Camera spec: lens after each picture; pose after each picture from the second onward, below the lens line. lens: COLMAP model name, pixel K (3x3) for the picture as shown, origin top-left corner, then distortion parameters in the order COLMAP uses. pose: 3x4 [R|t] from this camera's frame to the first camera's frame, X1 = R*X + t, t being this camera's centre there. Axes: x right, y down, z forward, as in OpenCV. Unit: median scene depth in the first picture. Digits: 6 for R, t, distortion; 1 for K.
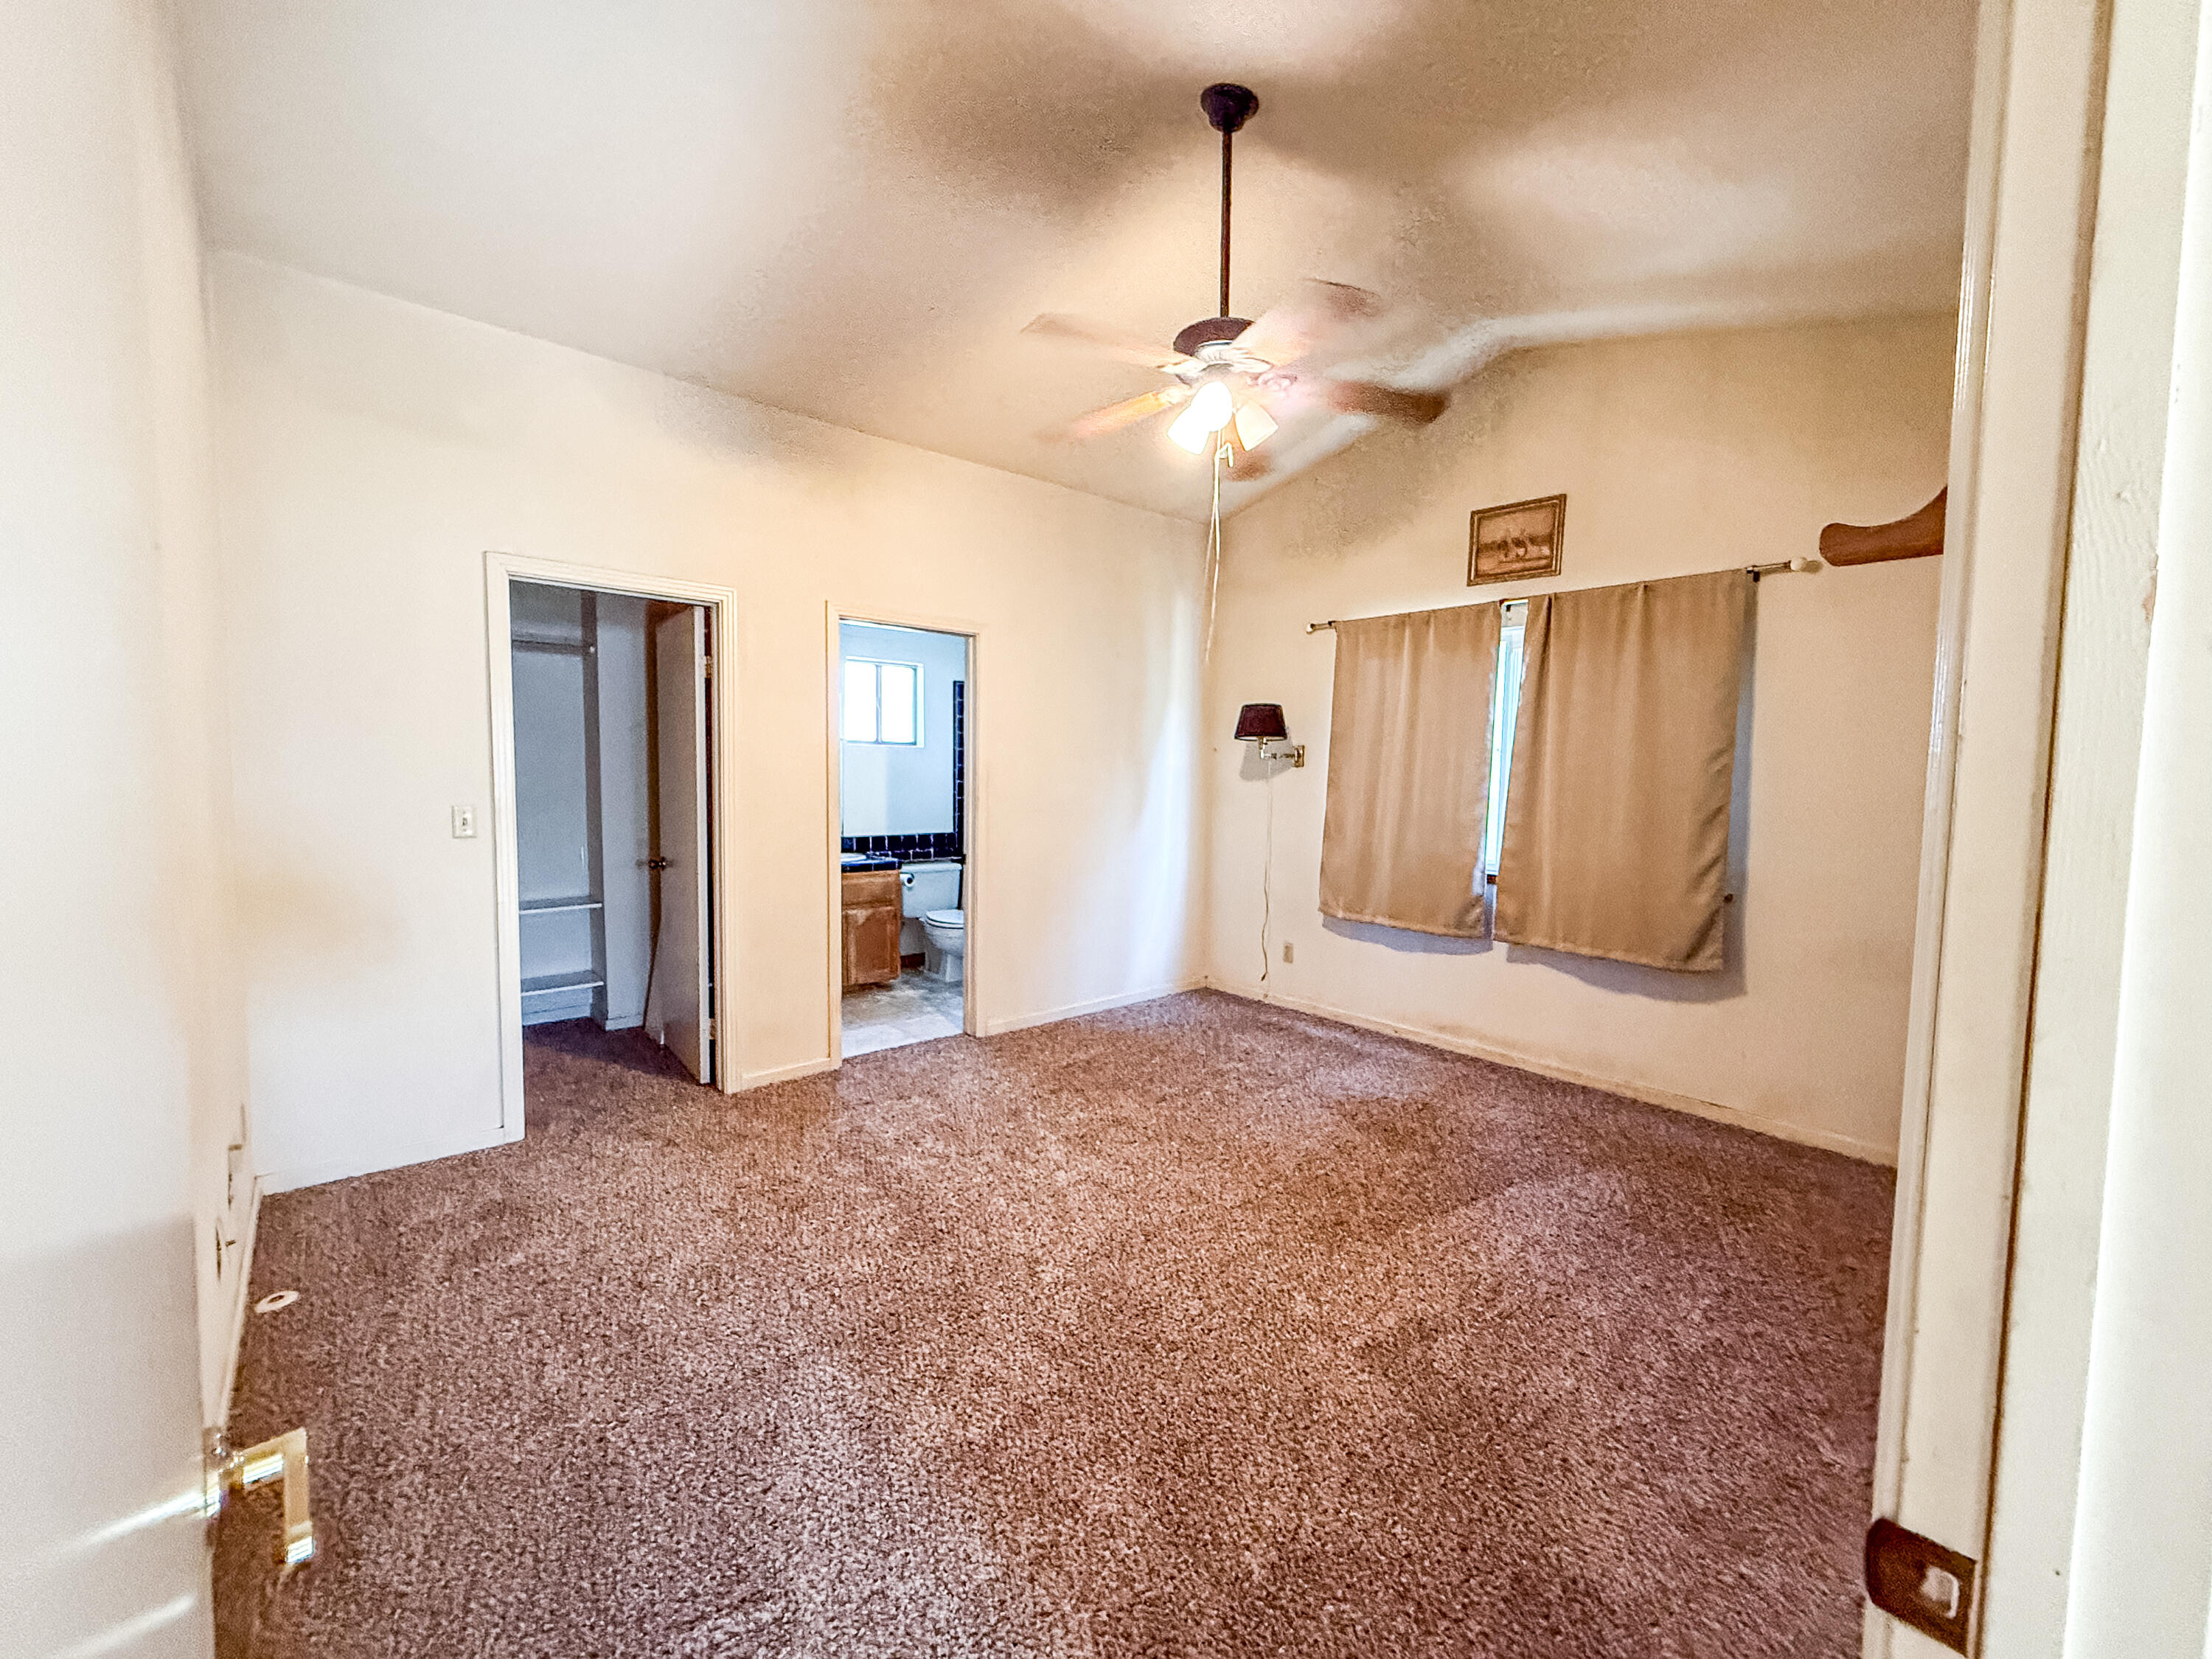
lens RADIAL K [[895.8, 0, 1106.3], [0, 895.8, 828.9], [0, 0, 1]] dist [-0.000908, 0.000208]
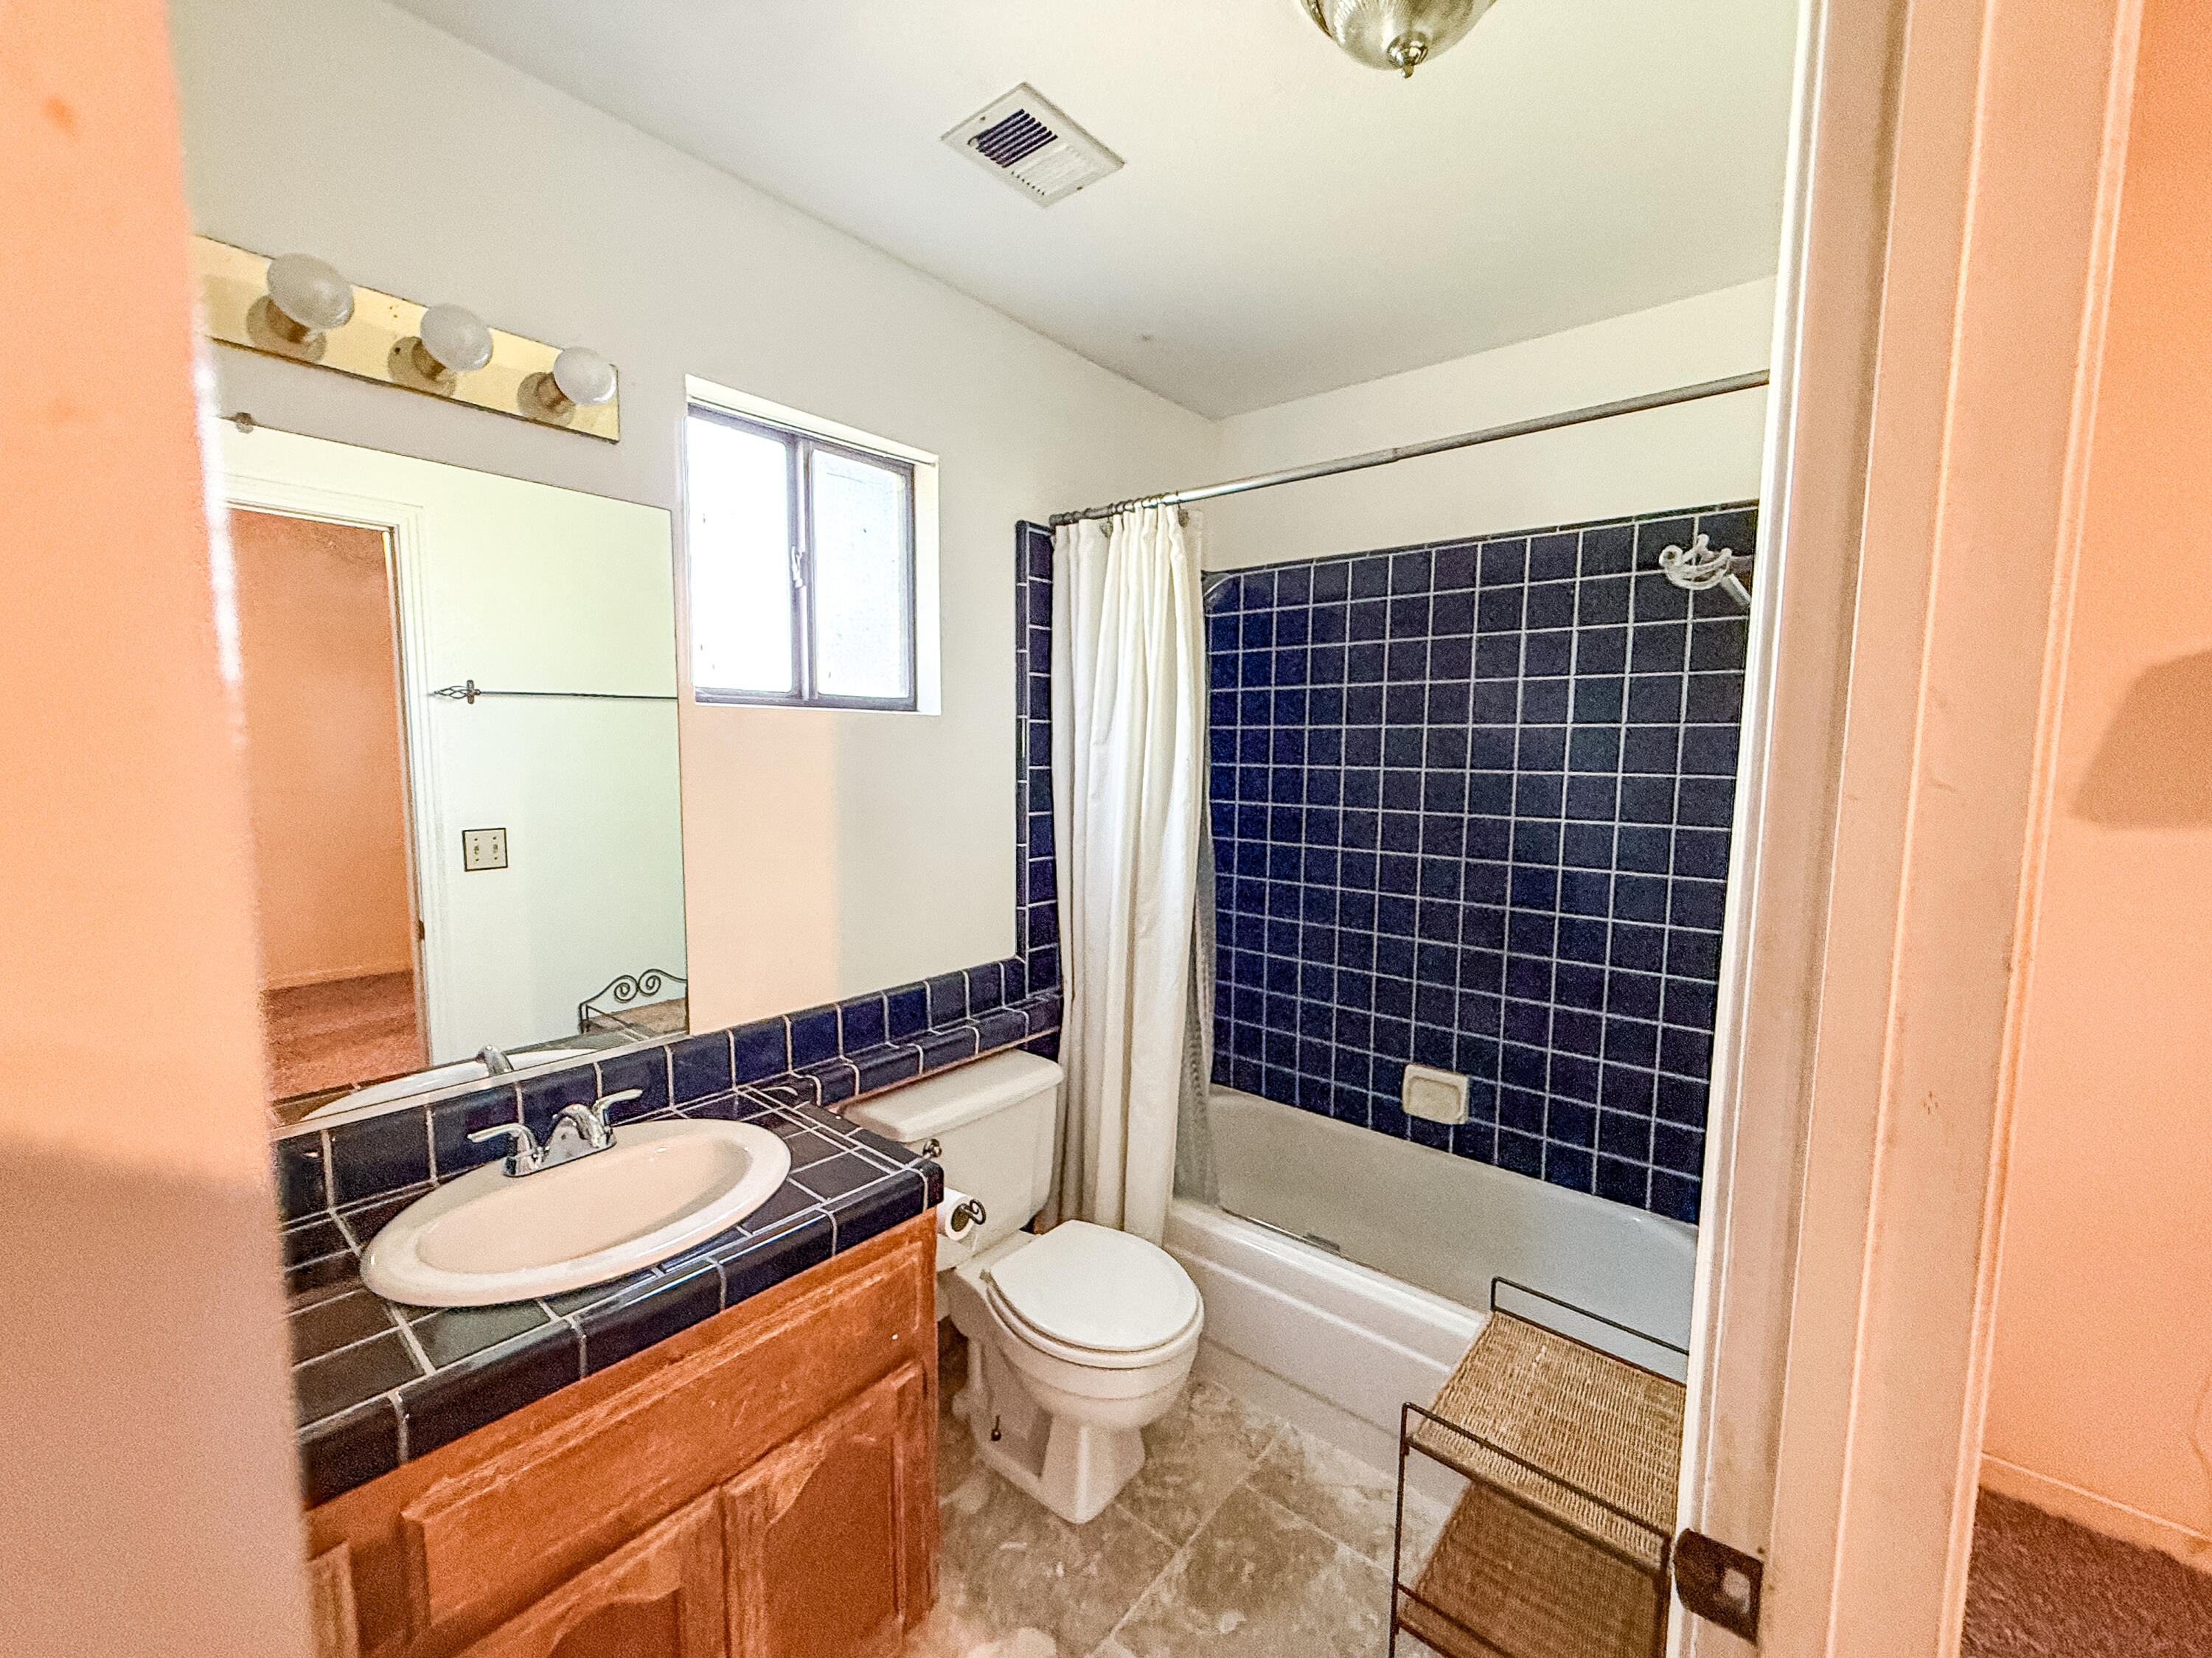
lens RADIAL K [[895.7, 0, 1106.3], [0, 895.7, 828.4], [0, 0, 1]] dist [-0.000908, 0.000208]
pose [[0.988108, -0.016590, 0.152865, -0.193501], [0.011799, 0.999412, 0.032195, -0.059410], [-0.153309, -0.030008, 0.987723, 0.659084]]
